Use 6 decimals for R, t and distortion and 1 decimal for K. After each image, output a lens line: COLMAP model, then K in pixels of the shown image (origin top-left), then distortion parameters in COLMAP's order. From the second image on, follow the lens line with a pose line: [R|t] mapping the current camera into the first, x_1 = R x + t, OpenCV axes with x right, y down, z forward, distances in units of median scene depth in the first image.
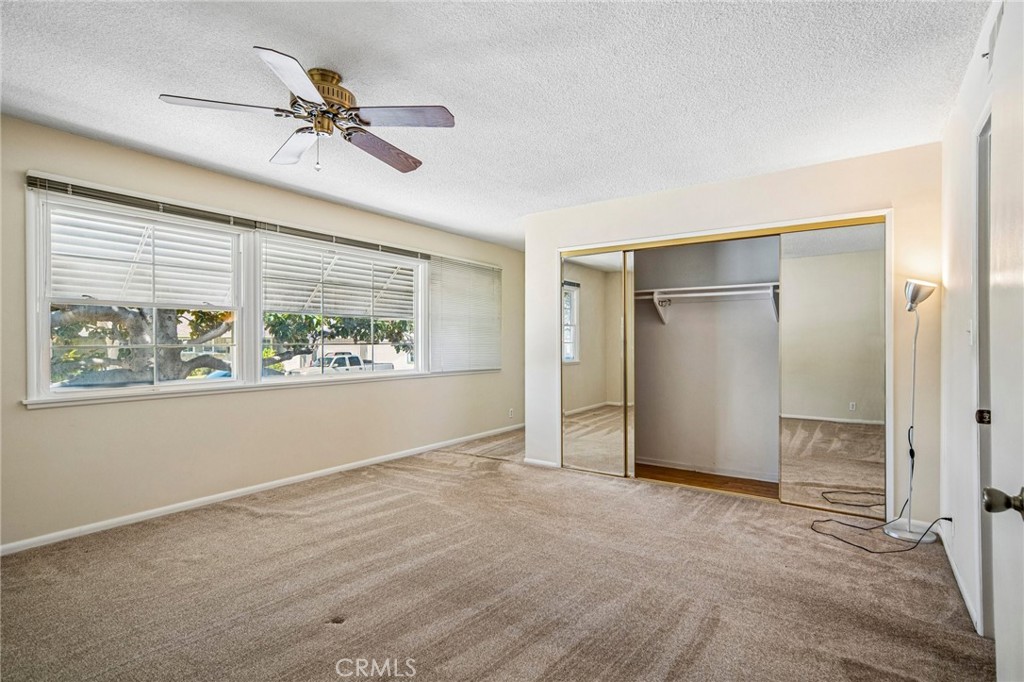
lens RADIAL K [[498.1, 0, 516.3], [0, 498.1, 344.3], [0, 0, 1]] dist [-0.003031, 0.000103]
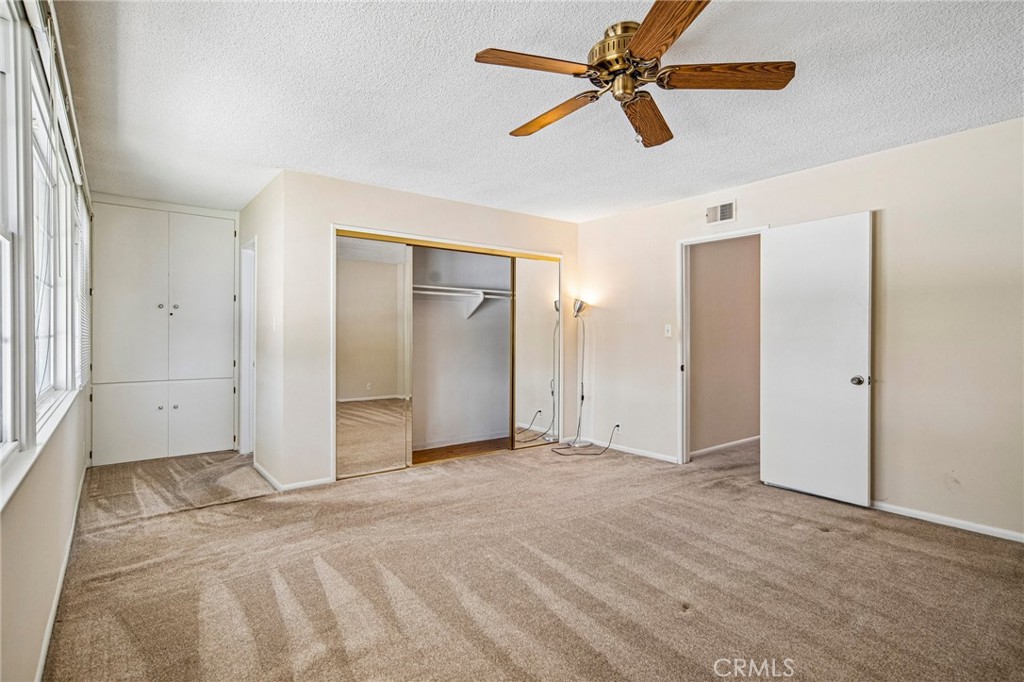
lens RADIAL K [[498.1, 0, 514.6], [0, 498.1, 336.9], [0, 0, 1]] dist [-0.003031, 0.000103]
pose [[0.315384, -0.006745, 0.948940, -0.719836], [0.000758, 0.999976, 0.006856, -0.006685], [-0.948964, -0.001442, 0.315382, 0.505799]]
